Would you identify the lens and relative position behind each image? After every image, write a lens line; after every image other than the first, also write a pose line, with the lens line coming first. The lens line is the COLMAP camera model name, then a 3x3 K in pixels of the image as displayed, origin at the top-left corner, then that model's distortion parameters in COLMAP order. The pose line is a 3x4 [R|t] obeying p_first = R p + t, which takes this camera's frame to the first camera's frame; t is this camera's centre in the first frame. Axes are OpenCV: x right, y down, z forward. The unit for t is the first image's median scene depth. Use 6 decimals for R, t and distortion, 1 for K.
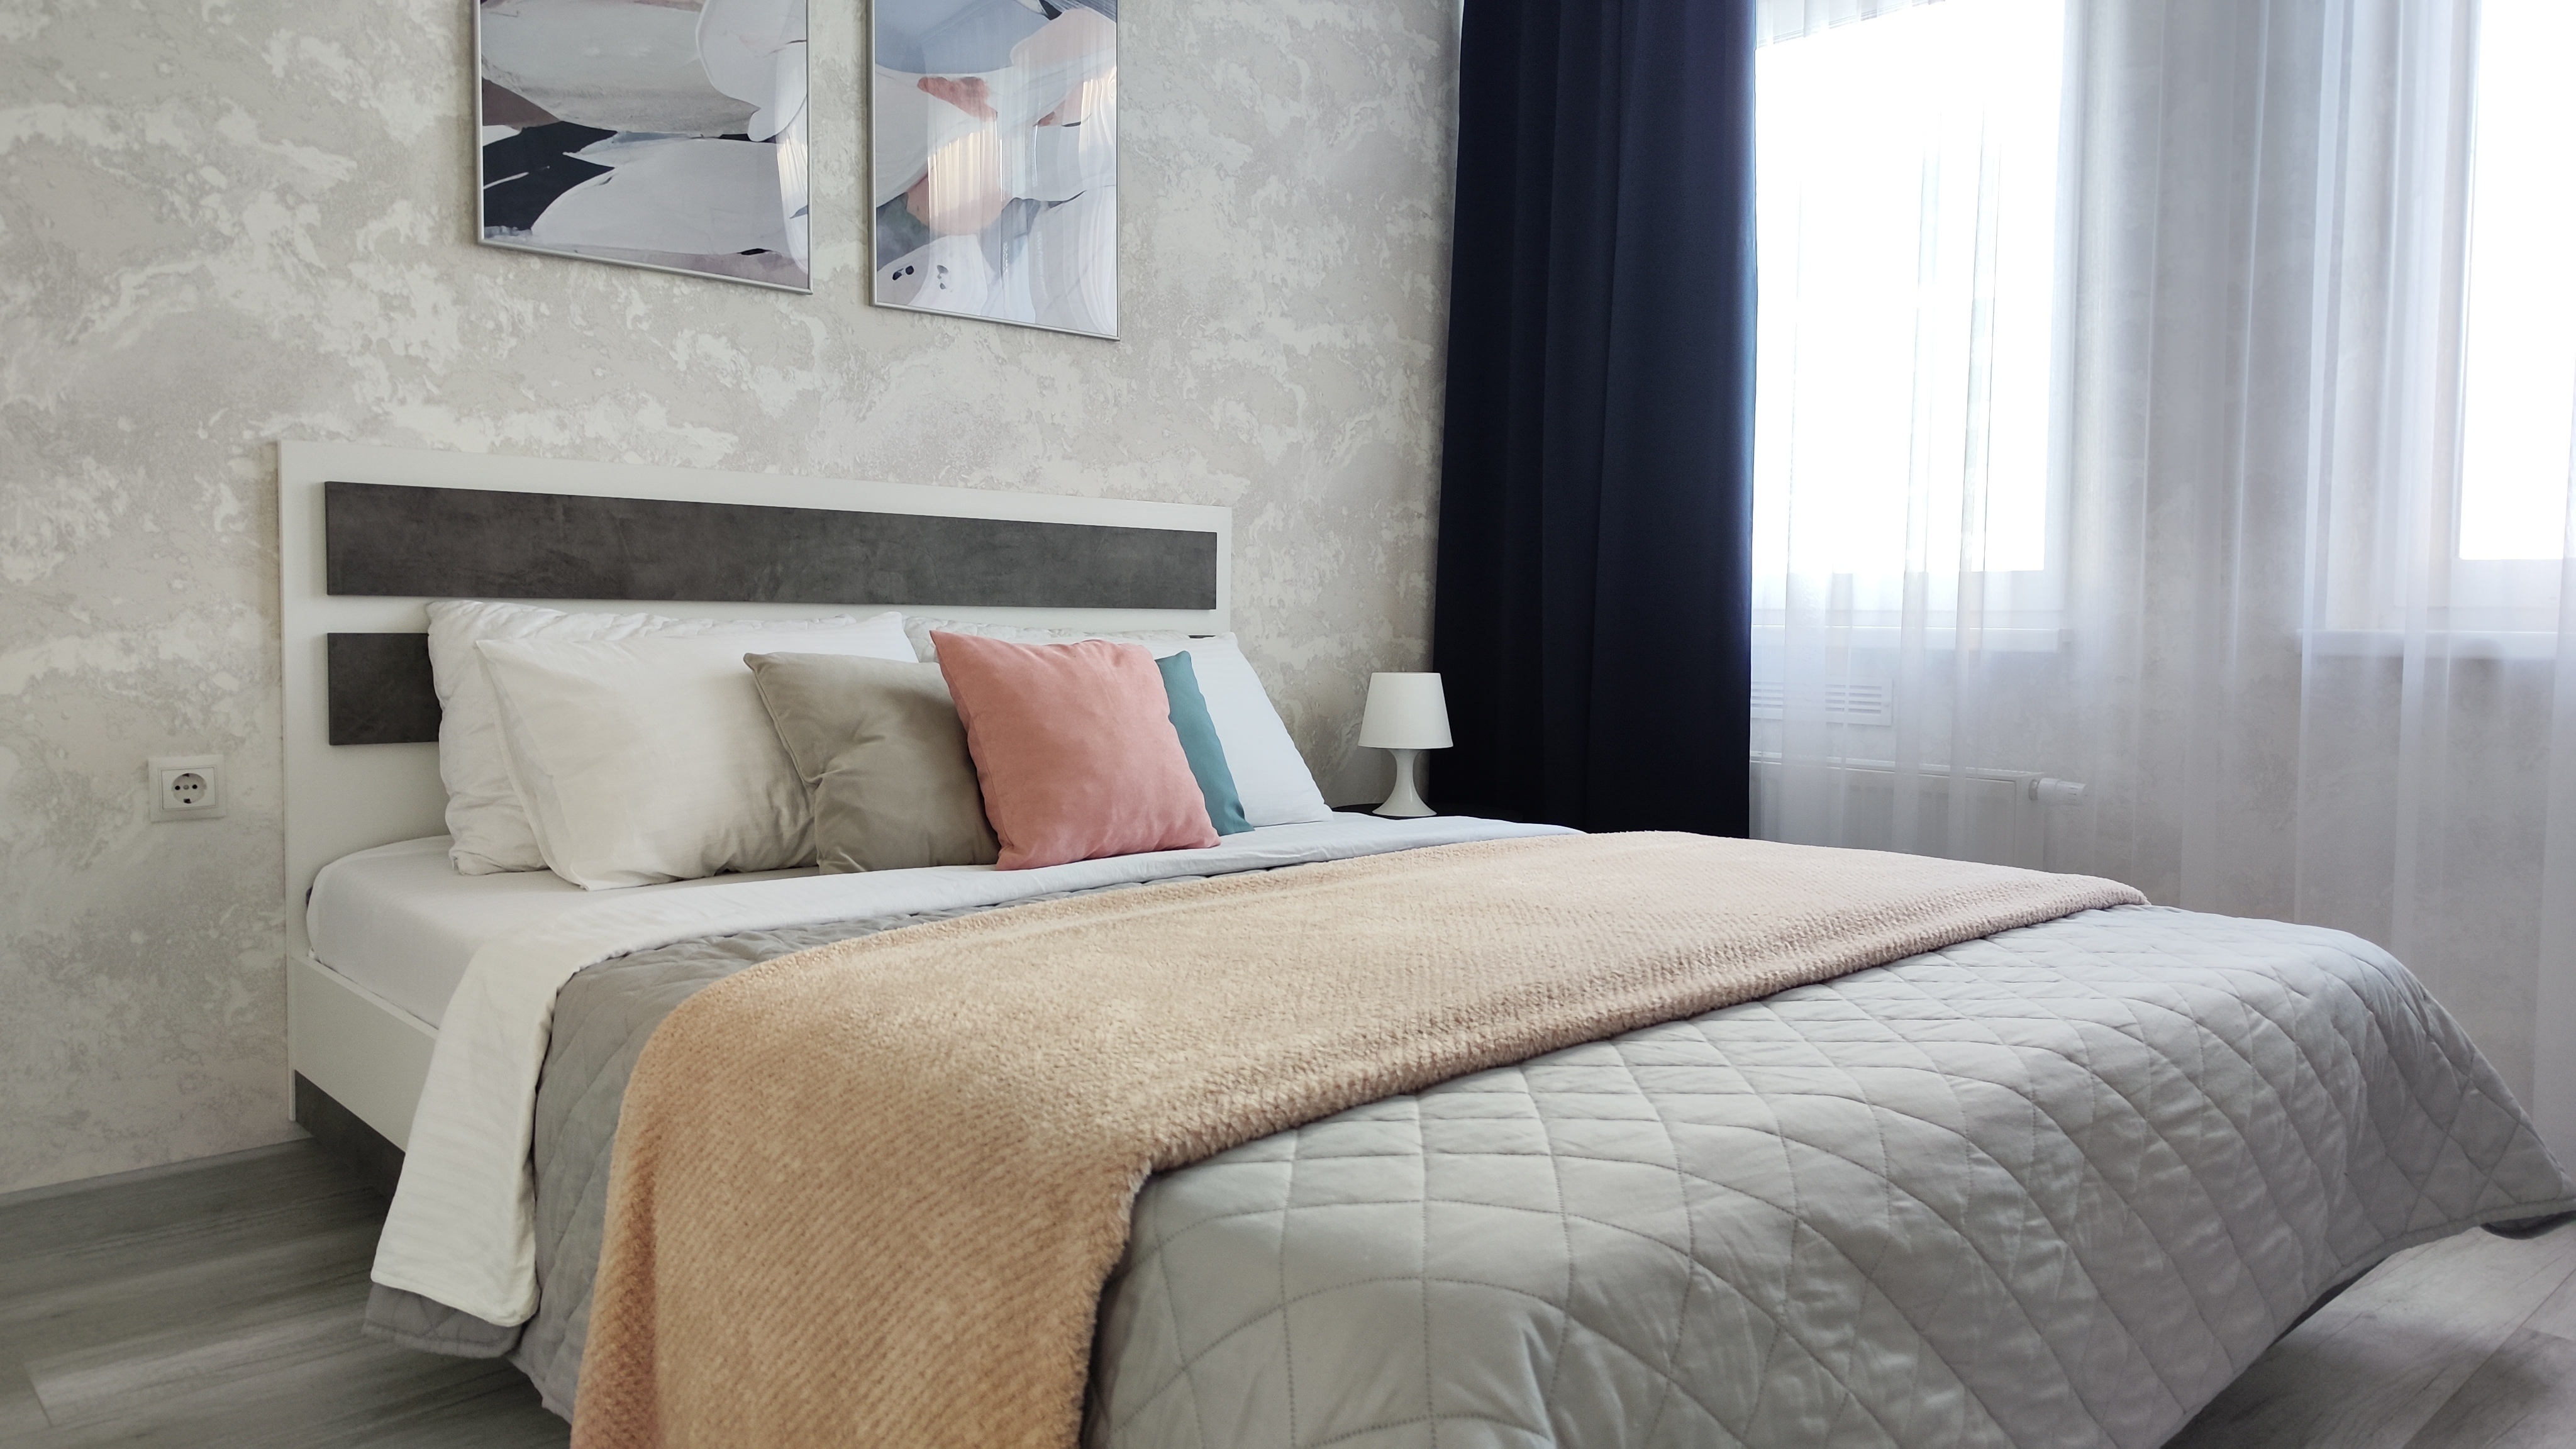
lens RADIAL K [[1718.0, 0, 1351.6], [0, 1718.0, 727.2], [0, 0, 1]] dist [0.001839, -0.023110]
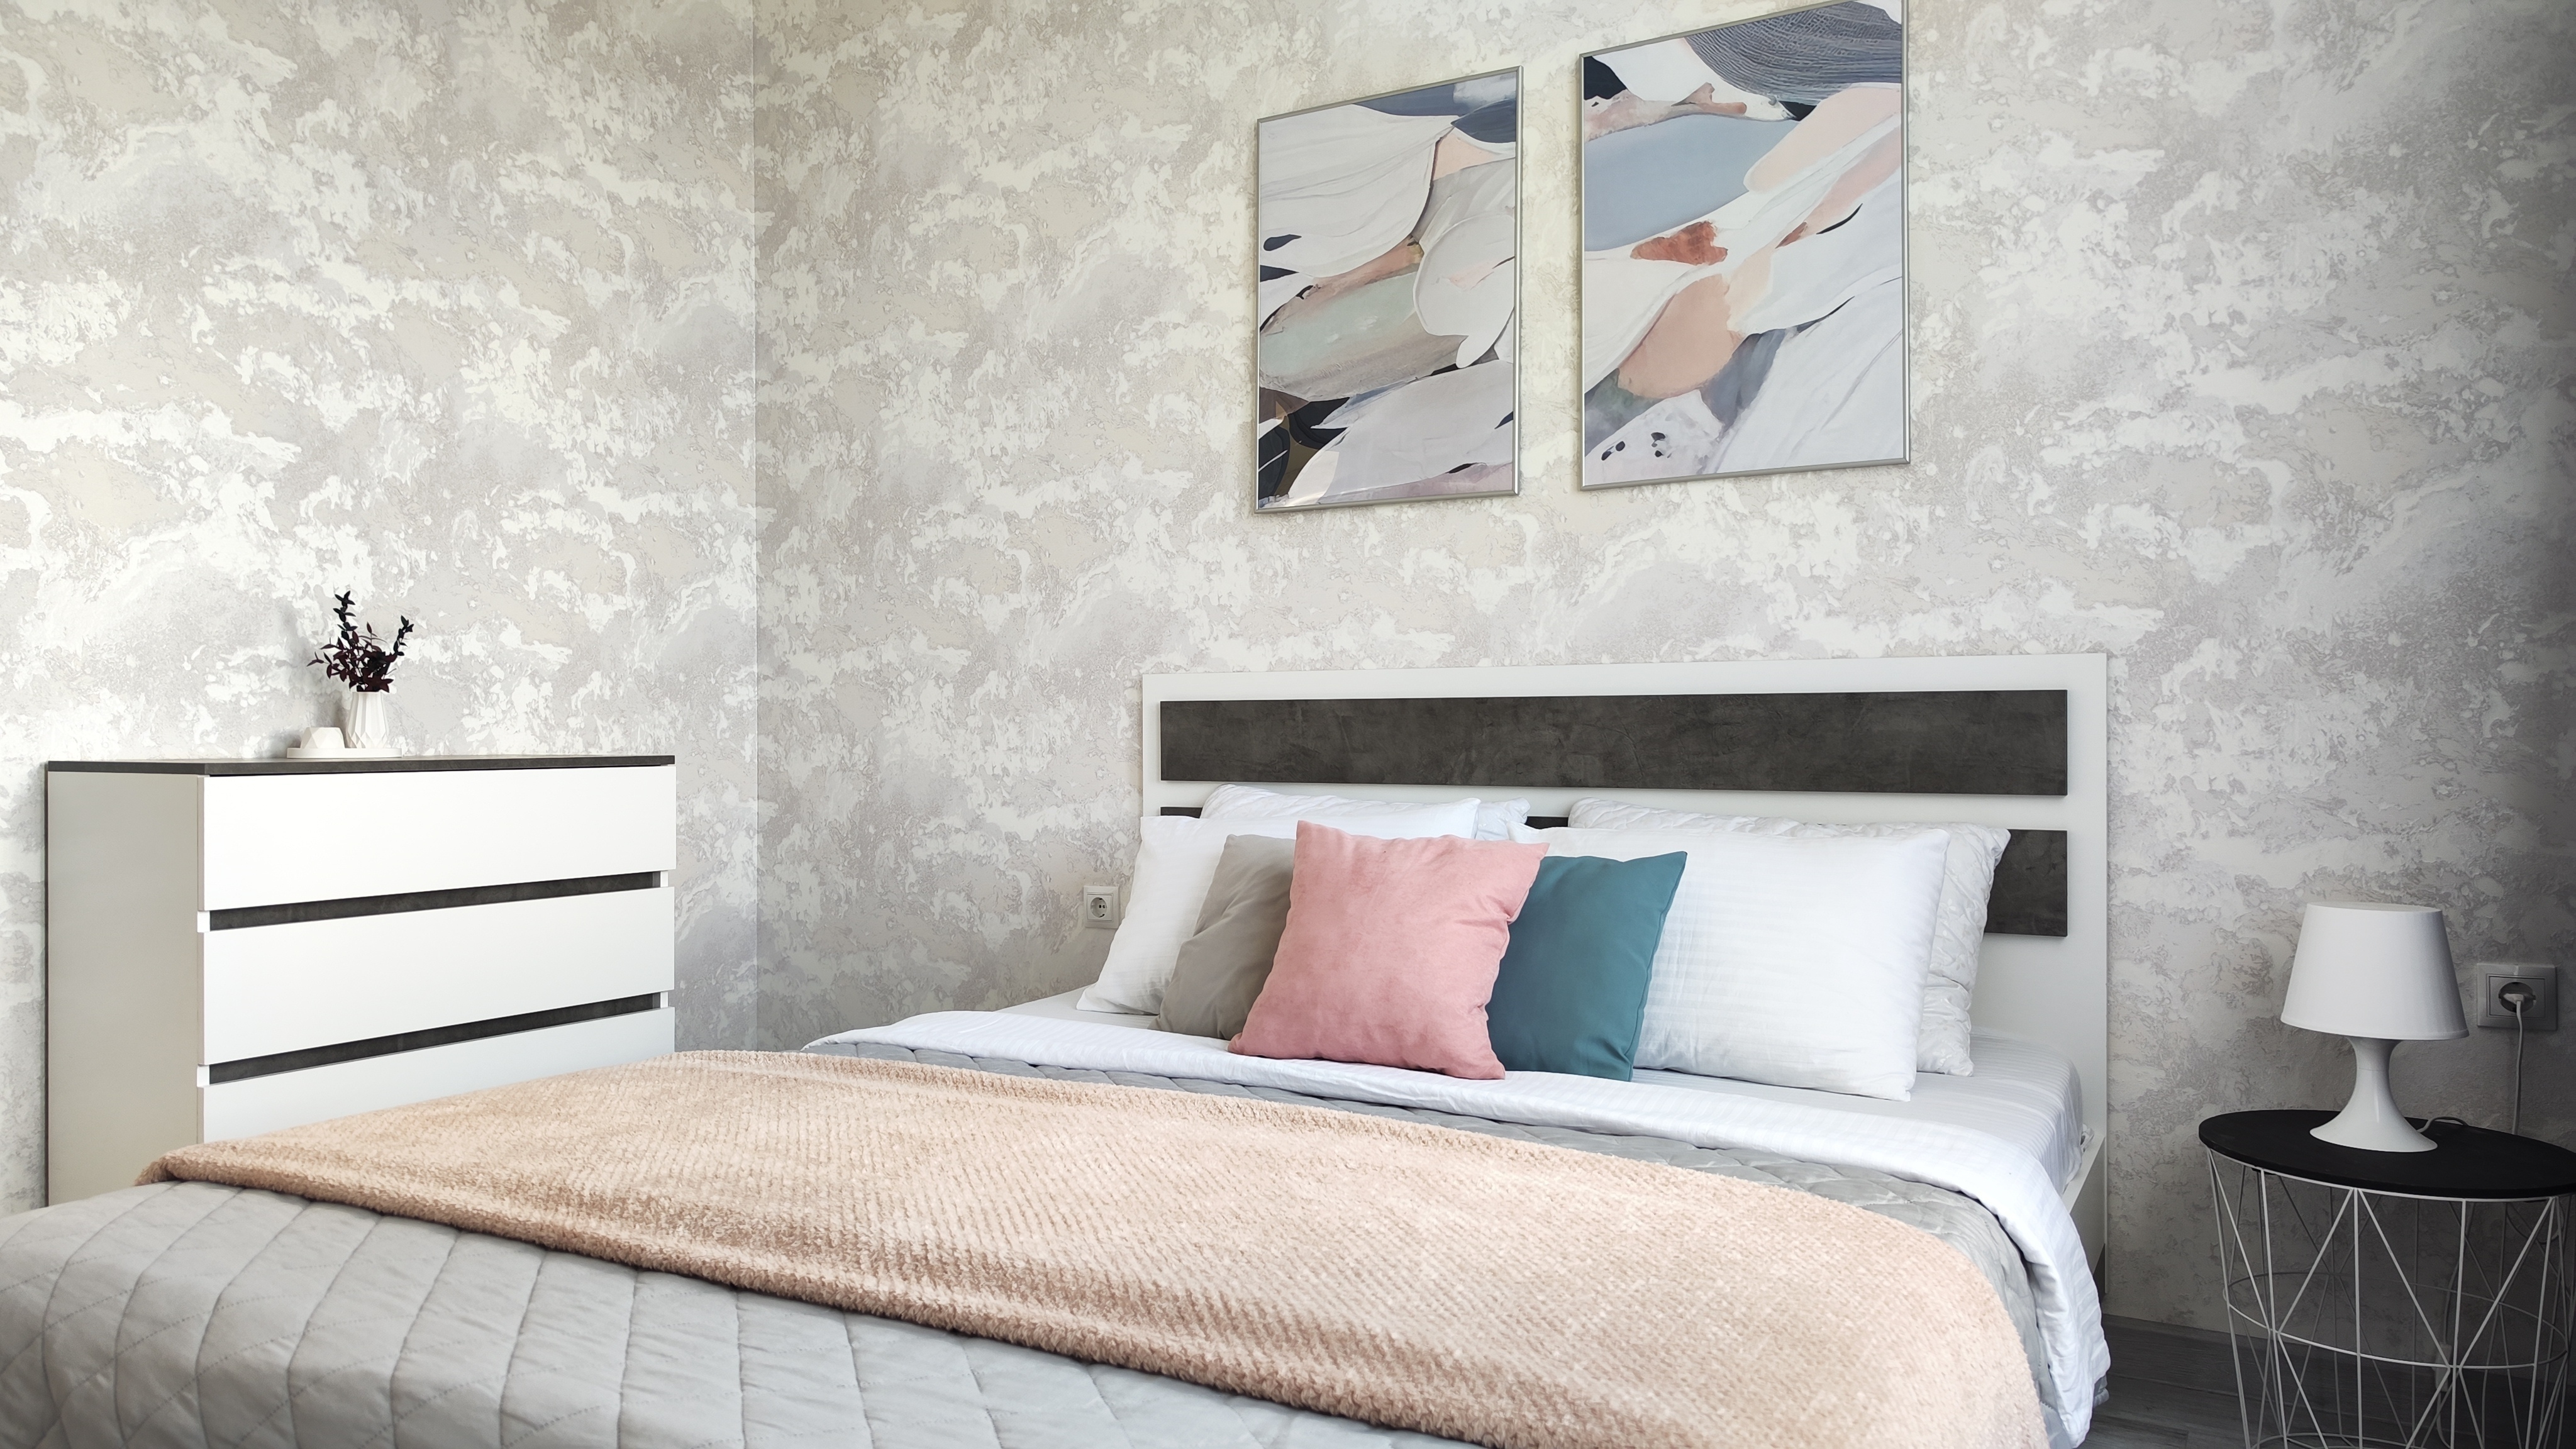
lens RADIAL K [[1667.0, 0, 1277.8], [0, 1667.0, 744.7], [0, 0, 1]] dist [0.006241, -0.014344]
pose [[0.267277, -0.010788, -0.963559, 0.658697], [-0.060810, 0.997755, -0.028039, -0.063950], [0.961699, 0.066088, 0.266021, 0.625621]]
